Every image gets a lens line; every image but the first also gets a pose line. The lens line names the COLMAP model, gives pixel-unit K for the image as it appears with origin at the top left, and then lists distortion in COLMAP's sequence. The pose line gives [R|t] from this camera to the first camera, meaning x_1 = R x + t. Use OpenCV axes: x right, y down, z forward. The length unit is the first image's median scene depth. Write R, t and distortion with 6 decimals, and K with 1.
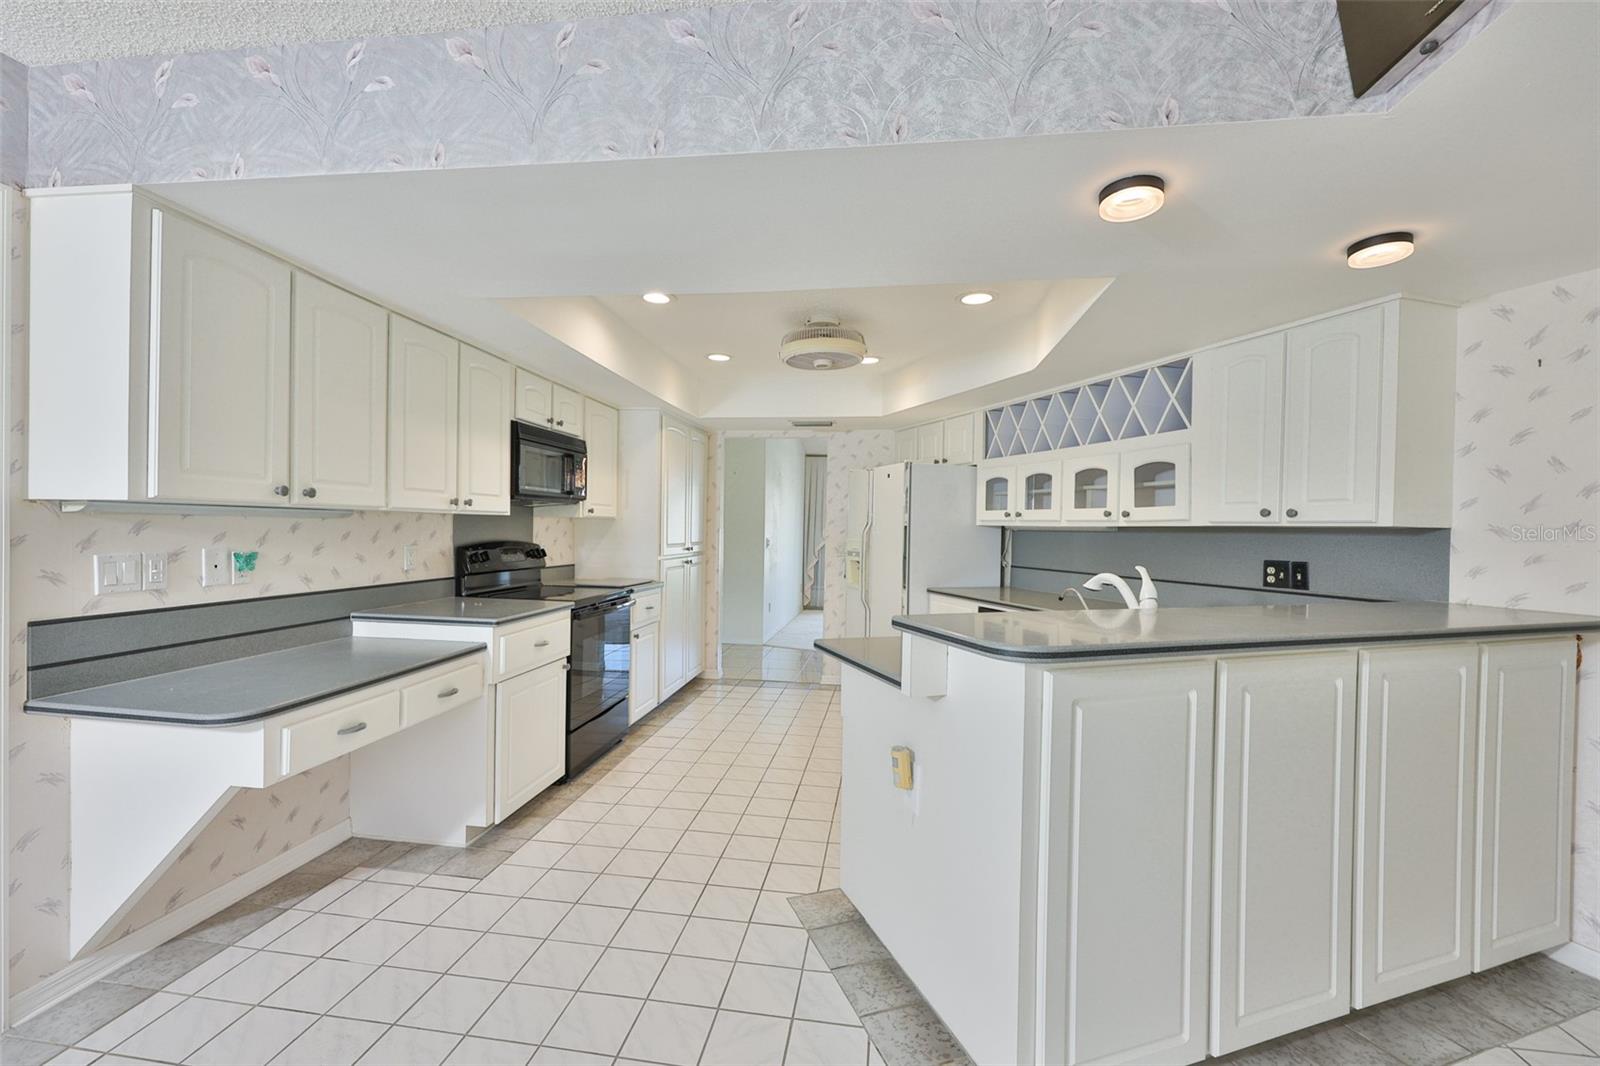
lens RADIAL K [[678.9, 0, 798.5], [0, 678.9, 534.1], [0, 0, 1]] dist [-0.001625, 0.000158]
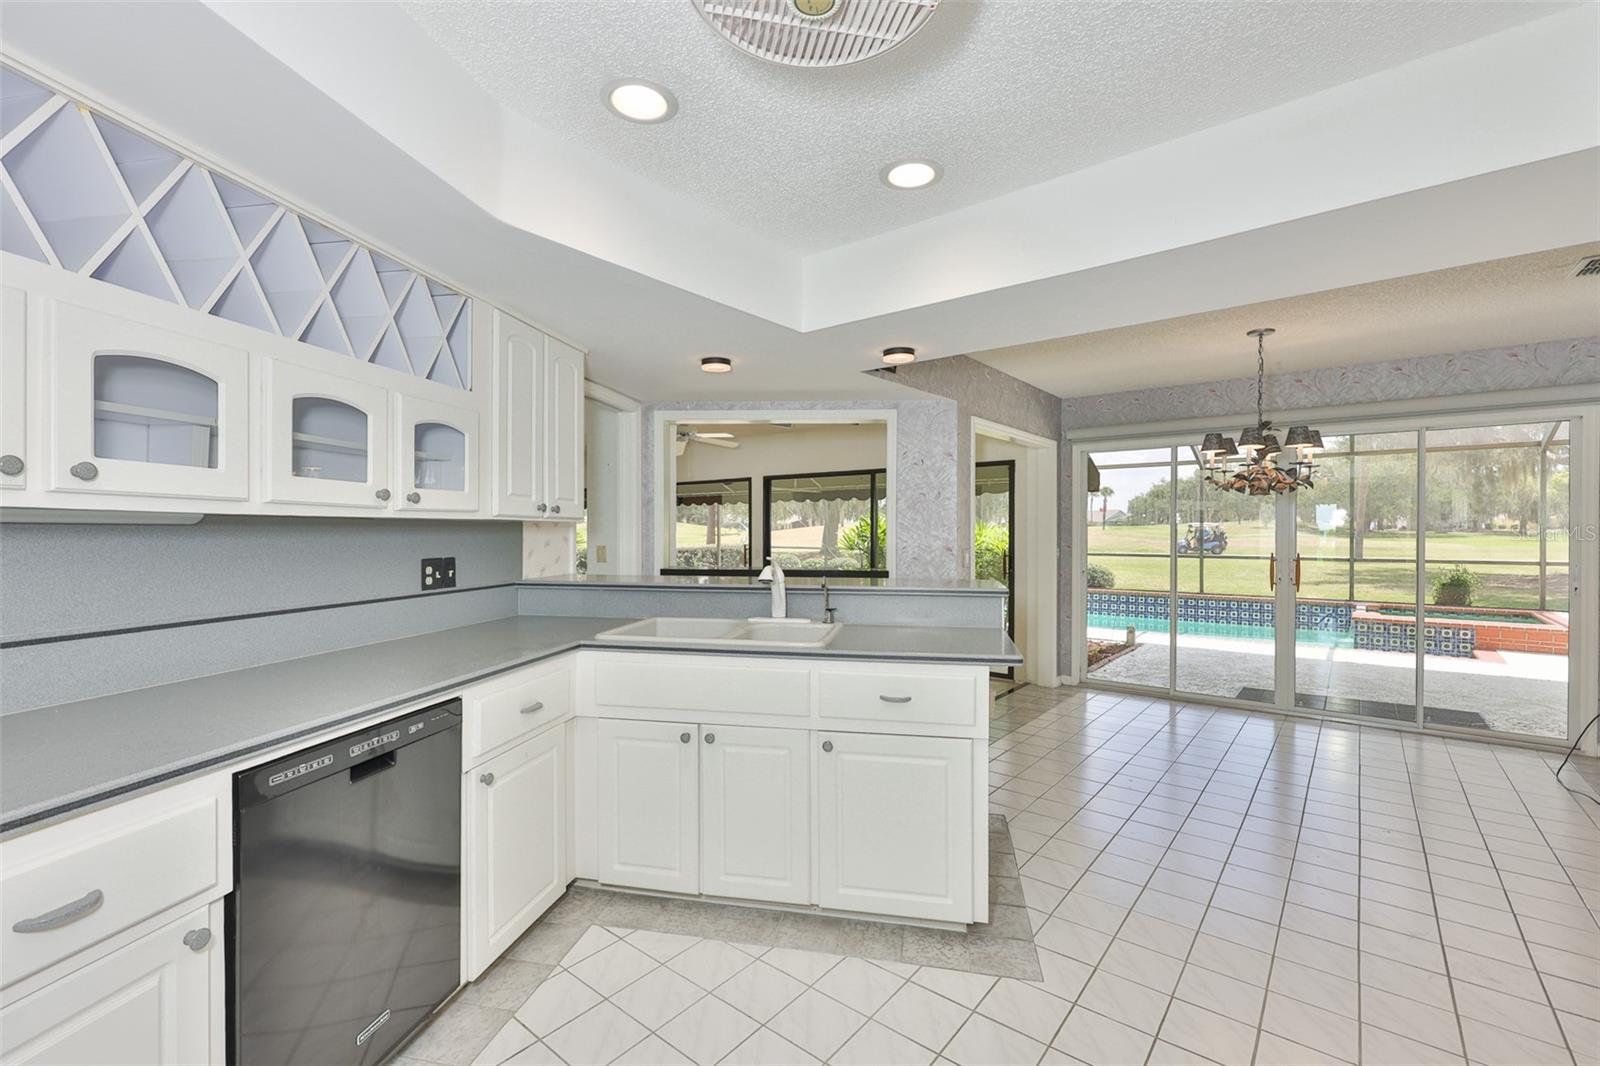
lens RADIAL K [[697.3, 0, 789.1], [0, 697.3, 540.0], [0, 0, 1]] dist [-0.003938, 0.001352]
pose [[-0.855941, -0.024484, 0.516494, -0.131116], [-0.012974, 0.999581, 0.025885, -0.012193], [-0.516911, 0.015455, -0.855900, 1.398103]]
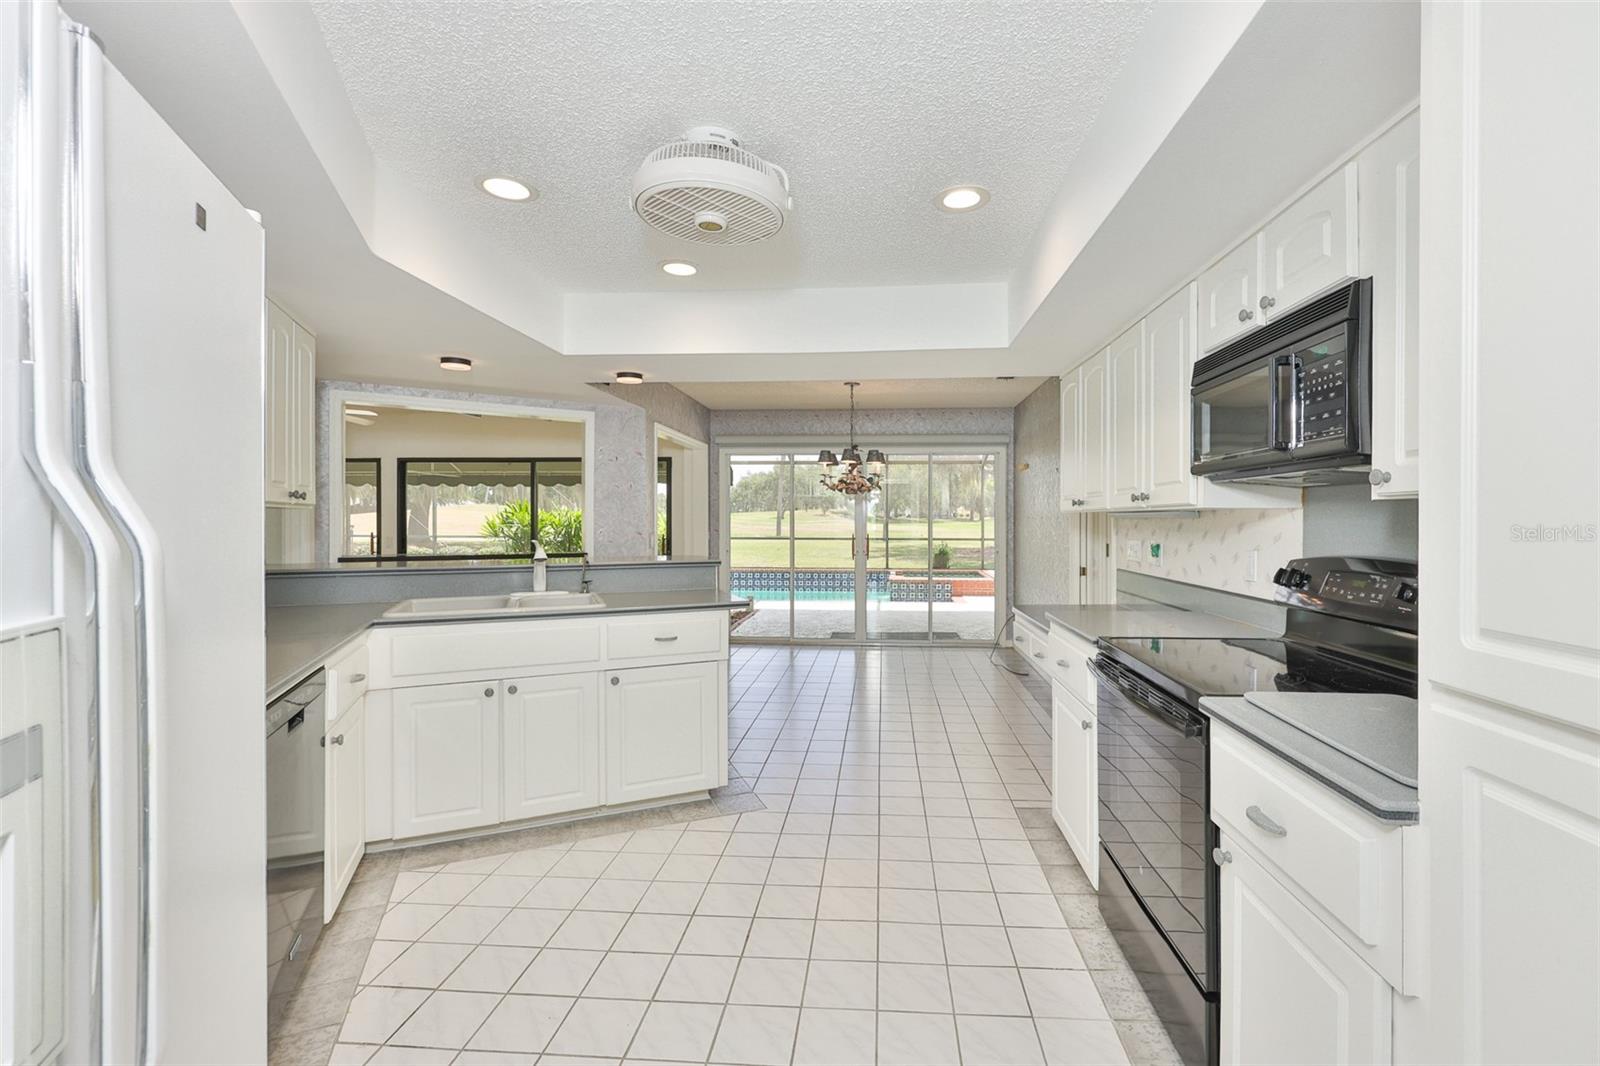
lens RADIAL K [[697.3, 0, 841.4], [0, 697.3, 521.4], [0, 0, 1]] dist [-0.003938, 0.001352]
pose [[-0.996200, -0.020735, -0.084594, -0.025423], [-0.021505, 0.999735, 0.008201, -0.013723], [0.084401, 0.009989, -0.996382, 1.728867]]
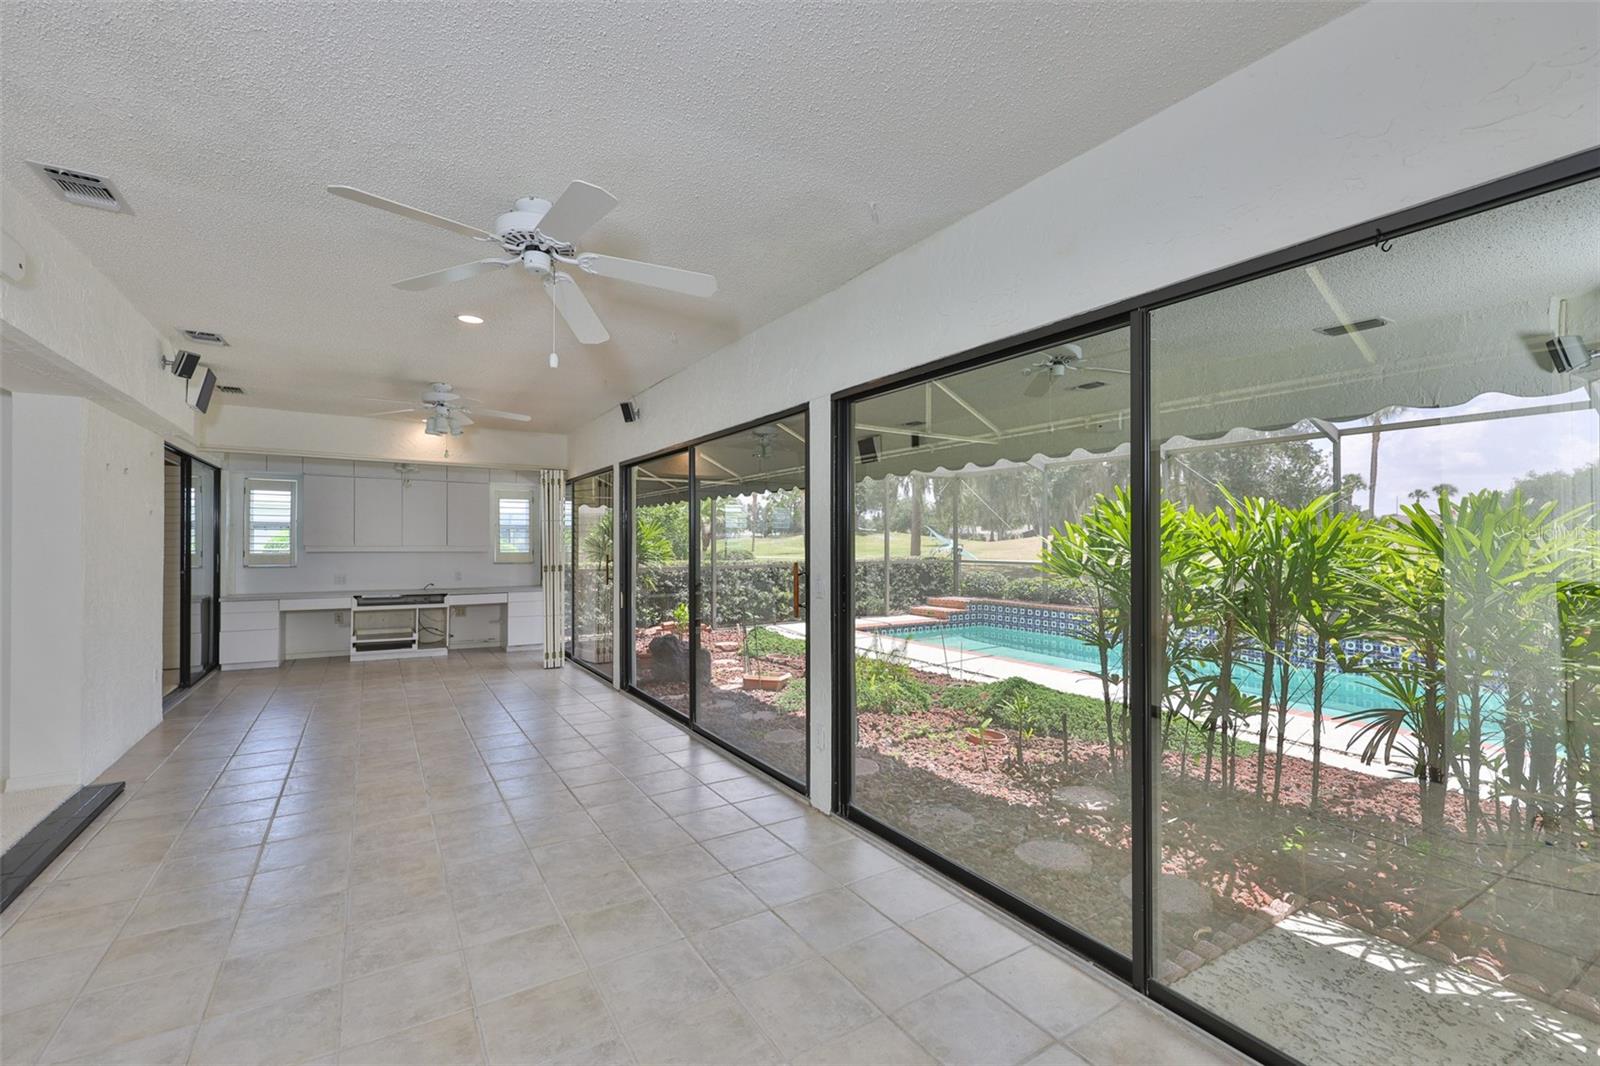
lens RADIAL K [[678.9, 0, 800.4], [0, 678.9, 540.0], [0, 0, 1]] dist [-0.001625, 0.000158]
pose [[-0.652680, -0.015027, 0.757485, 0.543134], [-0.007086, 0.999881, 0.013729, 0.023988], [-0.757601, 0.003593, -0.652708, -0.051829]]
